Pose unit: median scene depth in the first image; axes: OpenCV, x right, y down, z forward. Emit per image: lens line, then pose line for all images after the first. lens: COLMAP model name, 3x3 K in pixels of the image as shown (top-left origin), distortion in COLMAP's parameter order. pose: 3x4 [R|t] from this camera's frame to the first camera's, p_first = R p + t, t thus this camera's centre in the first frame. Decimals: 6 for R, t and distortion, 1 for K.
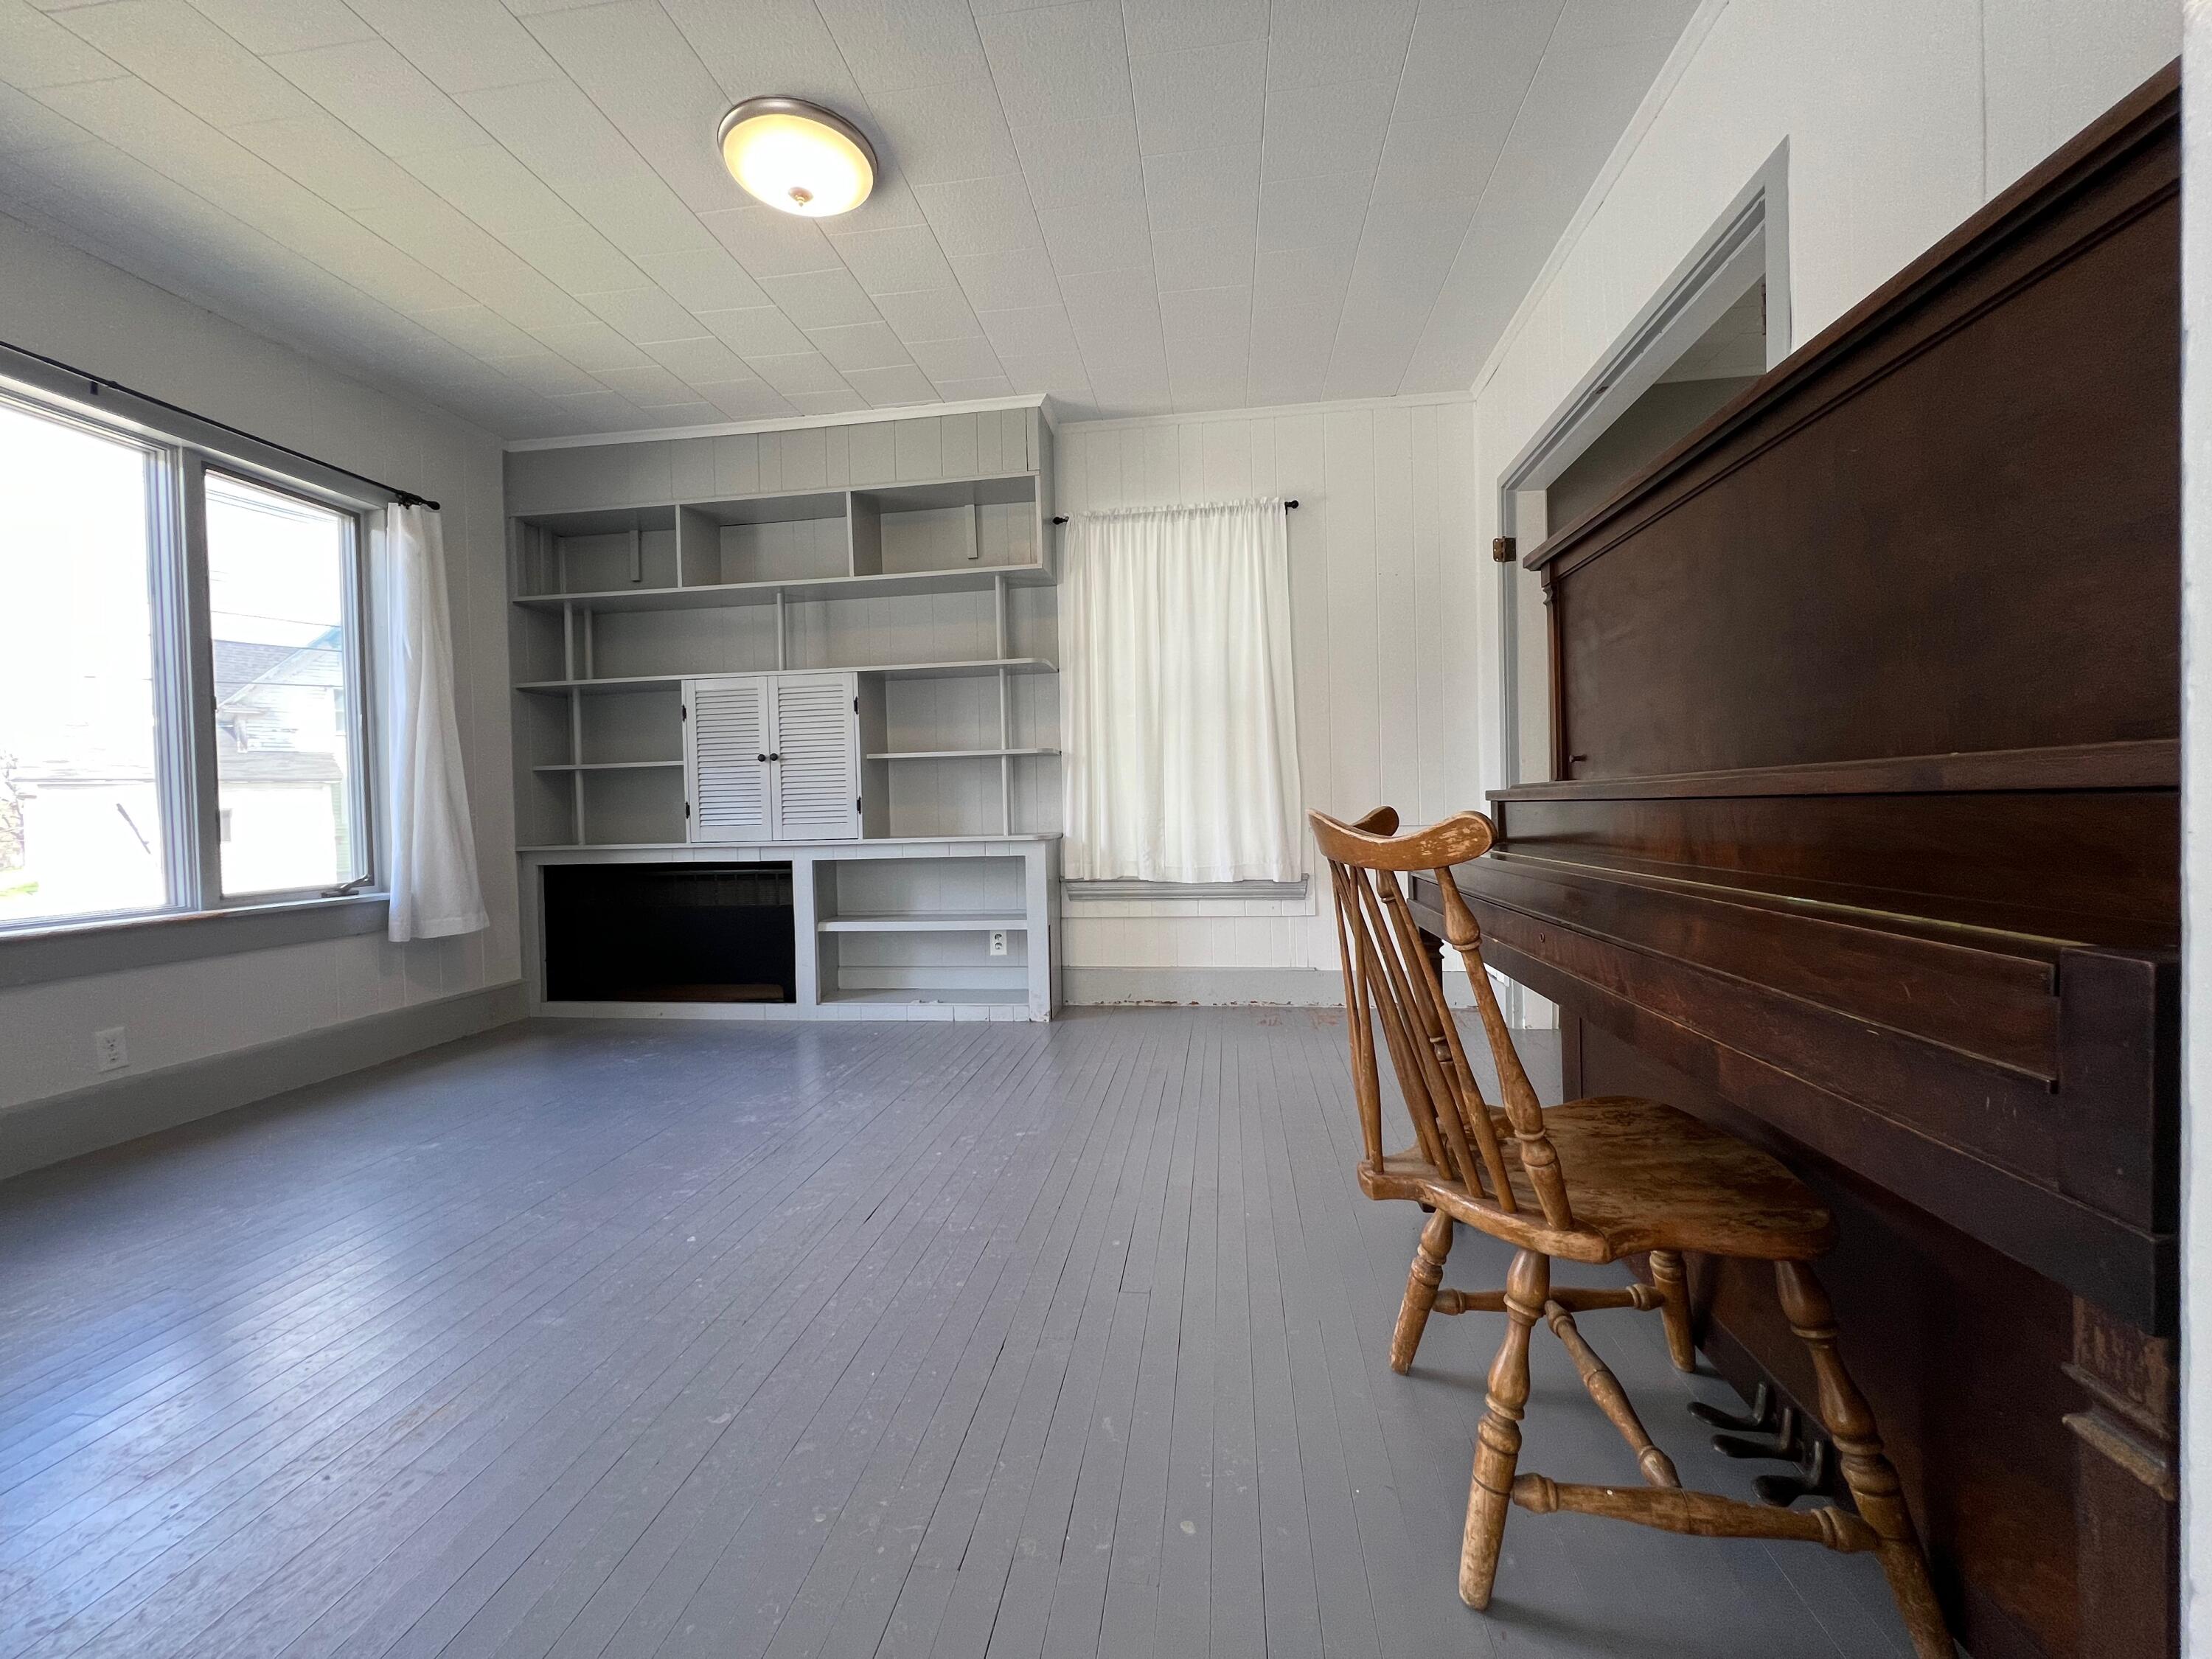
lens RADIAL K [[888.0, 0, 1106.3], [0, 888.0, 826.4], [0, 0, 1]] dist [-0.000899, 0.000298]
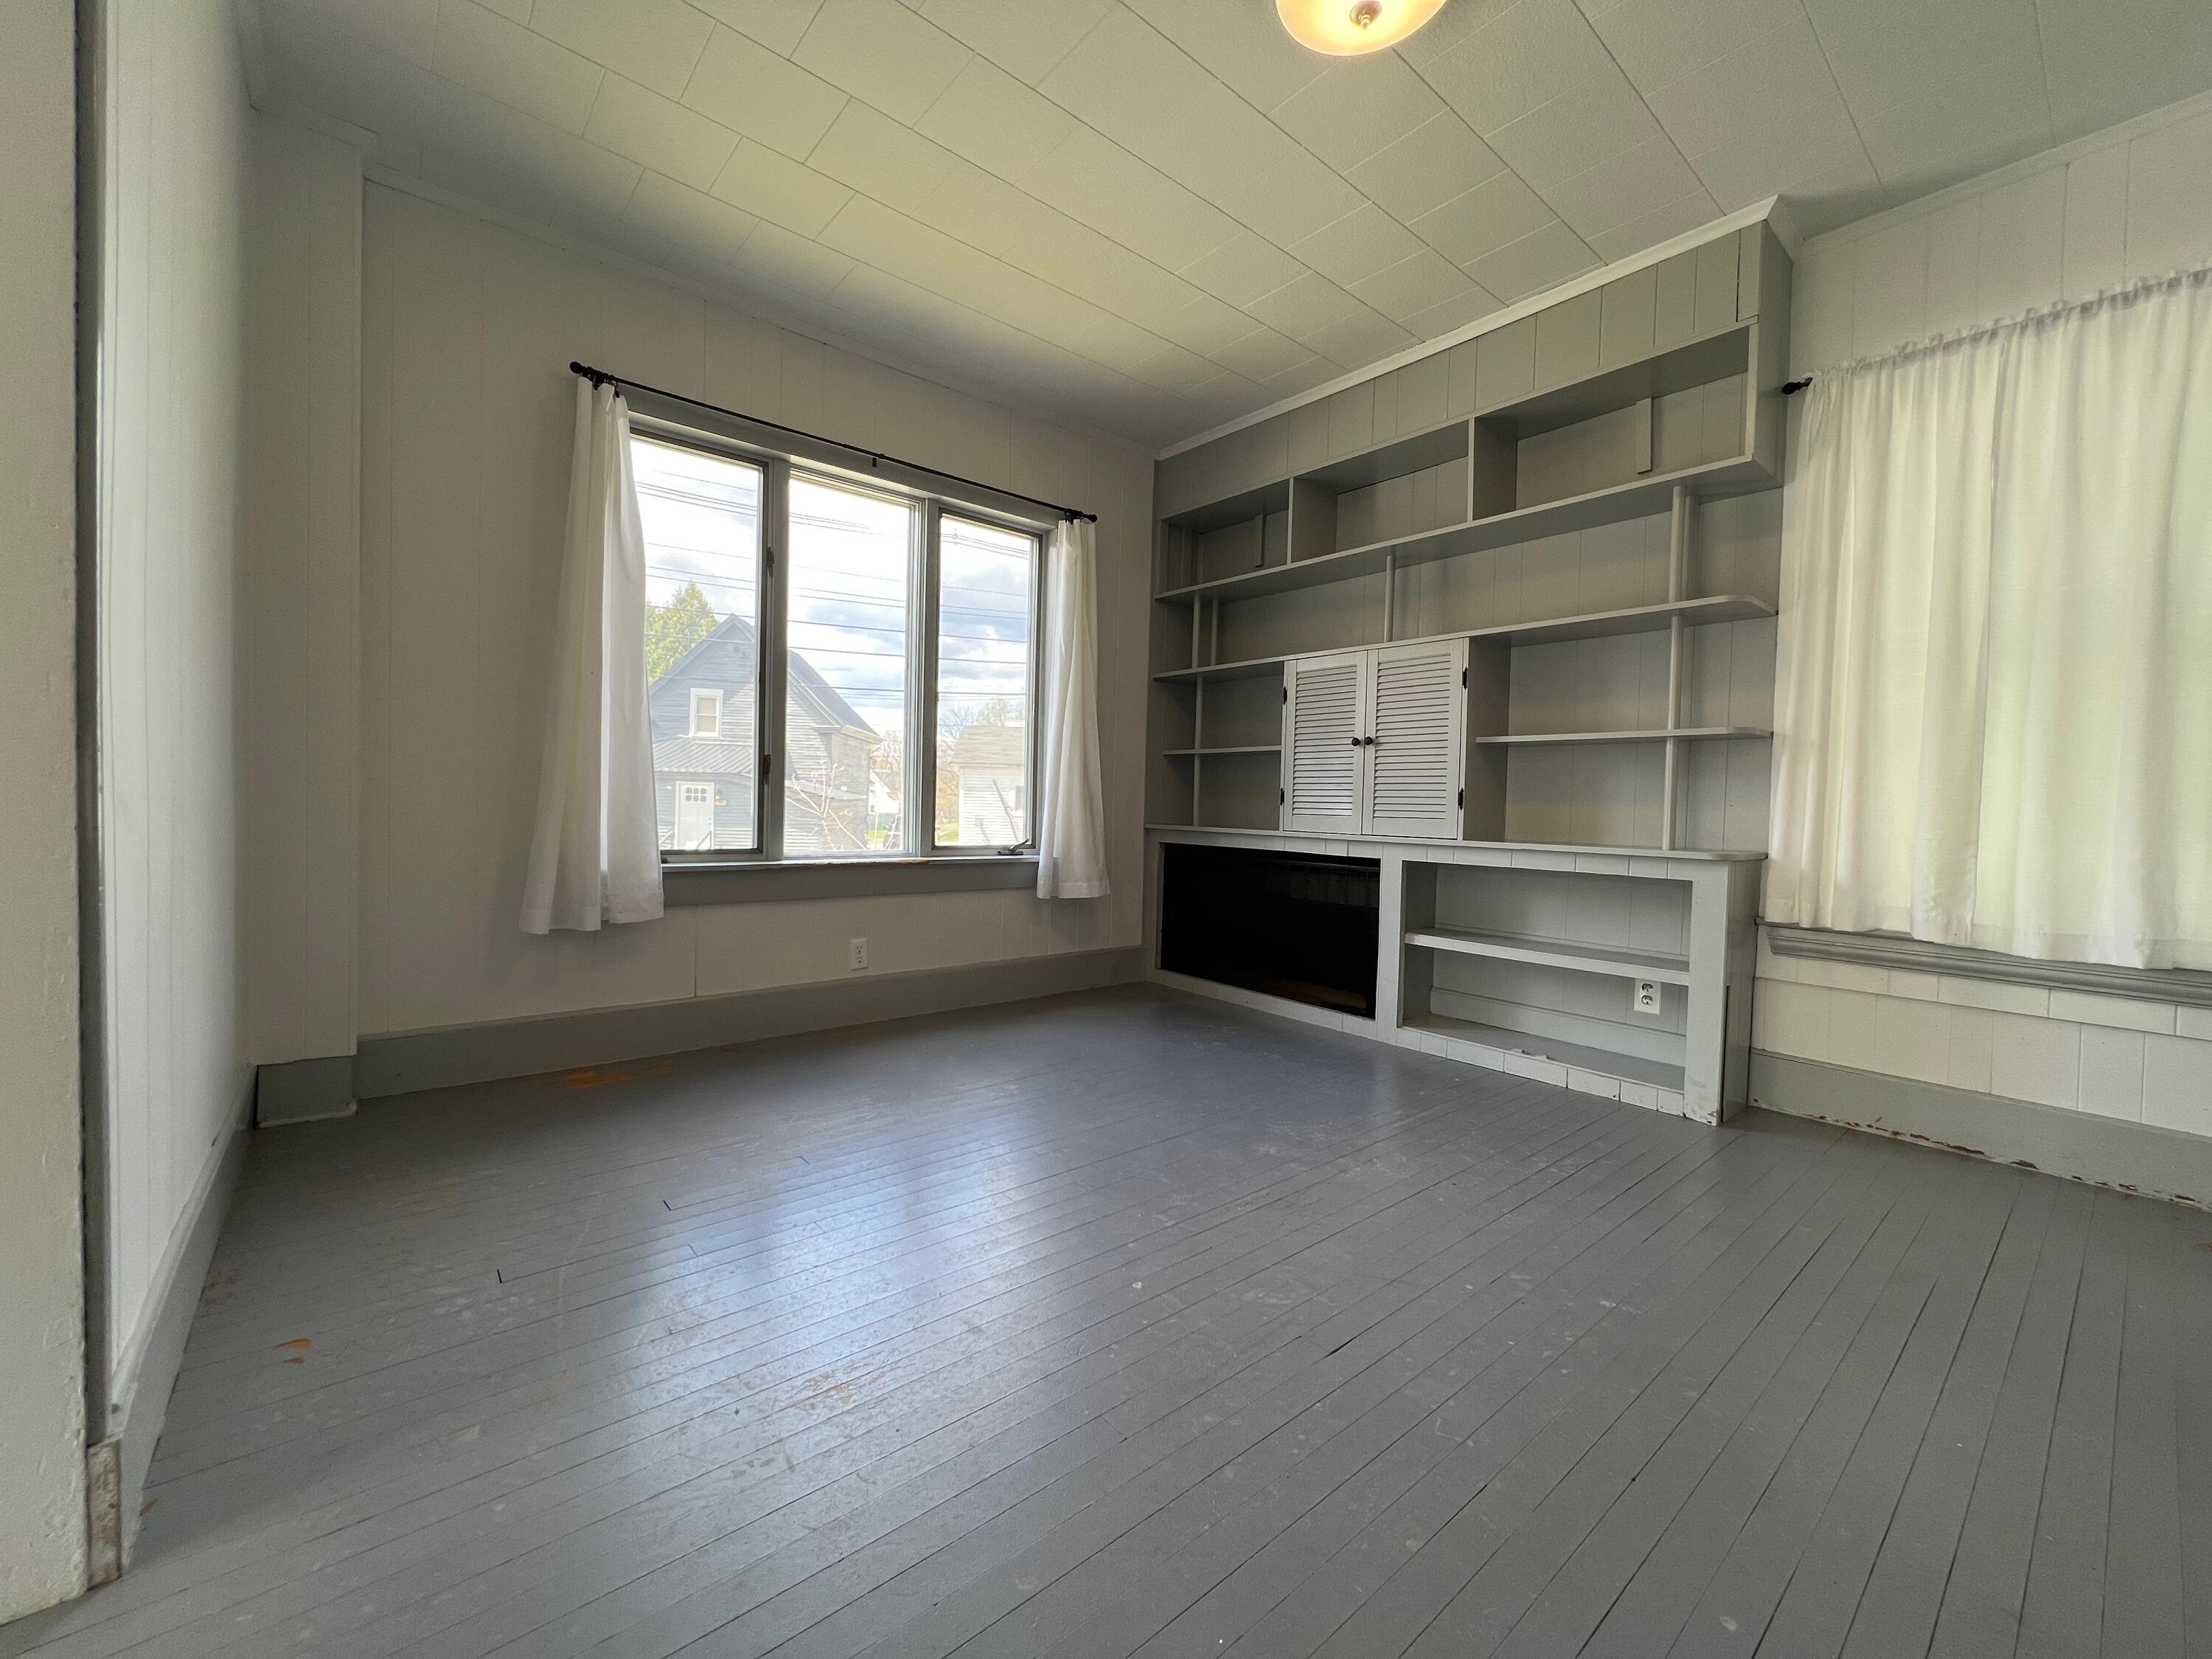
lens RADIAL K [[888.0, 0, 1100.6], [0, 888.0, 820.1], [0, 0, 1]] dist [-0.000899, 0.000298]
pose [[0.737990, 0.058243, -0.672293, 0.030305], [-0.059712, 0.997997, 0.020913, -0.001327], [0.672164, 0.024710, 0.739990, 0.162219]]
